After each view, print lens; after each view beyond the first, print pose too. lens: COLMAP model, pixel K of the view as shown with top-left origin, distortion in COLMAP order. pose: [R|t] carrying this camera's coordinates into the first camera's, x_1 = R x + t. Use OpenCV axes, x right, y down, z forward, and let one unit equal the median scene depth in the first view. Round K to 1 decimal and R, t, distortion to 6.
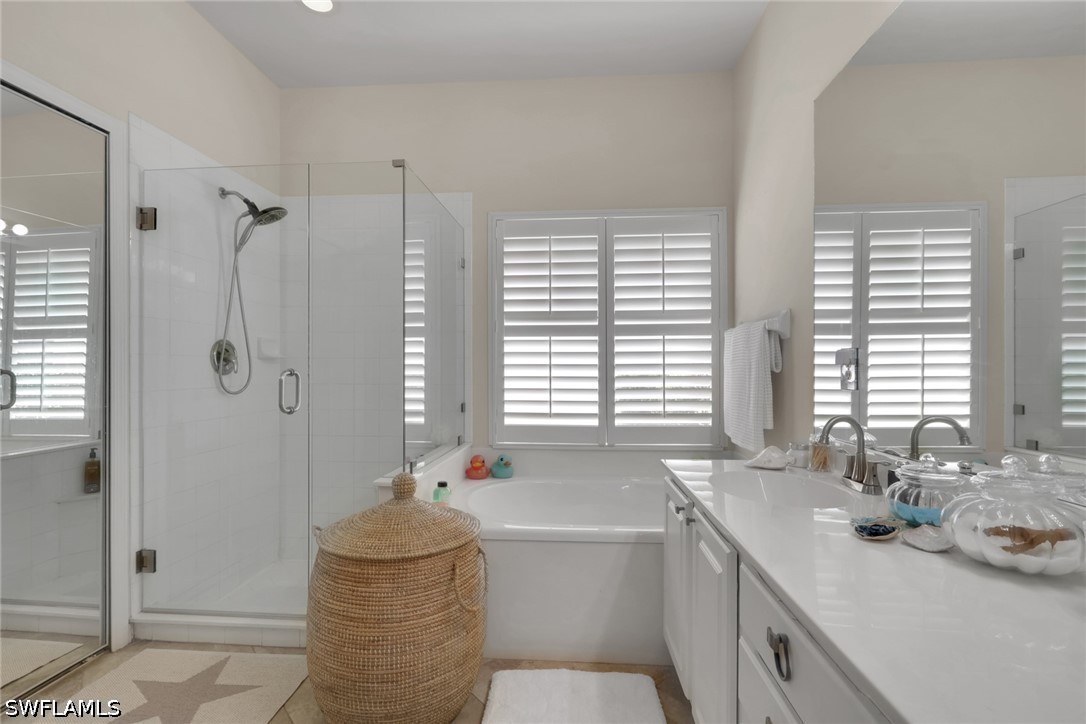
lens RADIAL K [[509.8, 0, 542.1], [0, 509.8, 367.9], [0, 0, 1]] dist [-0.002825, -0.000542]
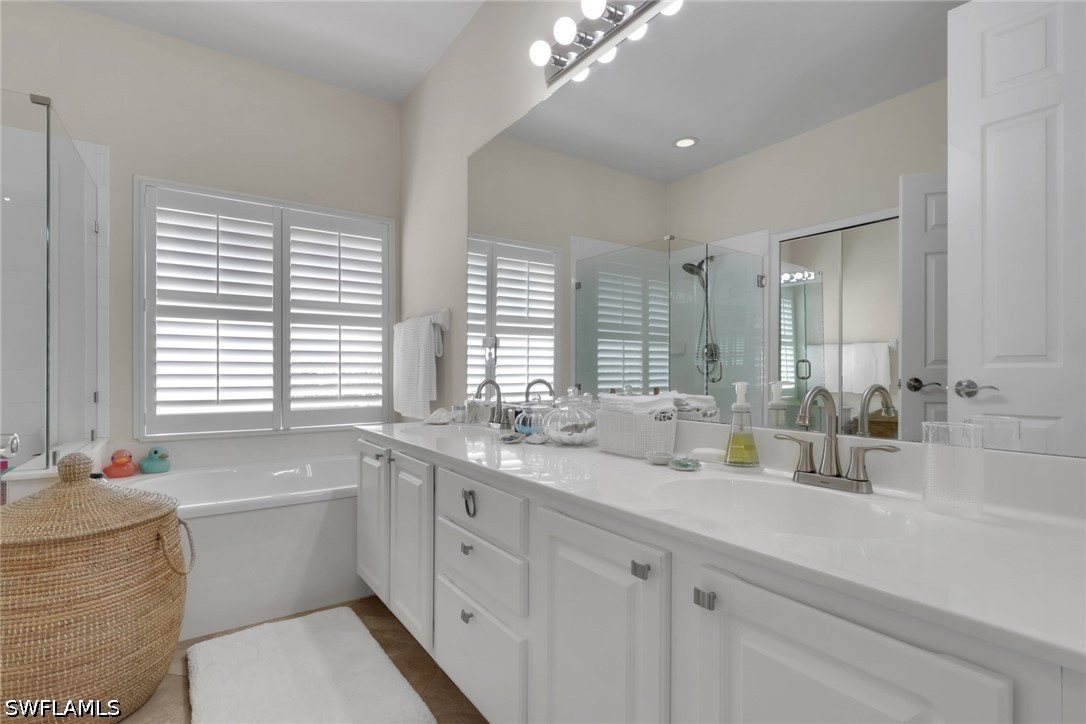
lens RADIAL K [[509.8, 0, 542.1], [0, 509.8, 367.9], [0, 0, 1]] dist [-0.002825, -0.000542]
pose [[0.778171, 0.005694, 0.628026, -0.119886], [-0.002128, 0.999977, -0.006430, 0.036589], [-0.628049, 0.003667, 0.778166, -0.137740]]
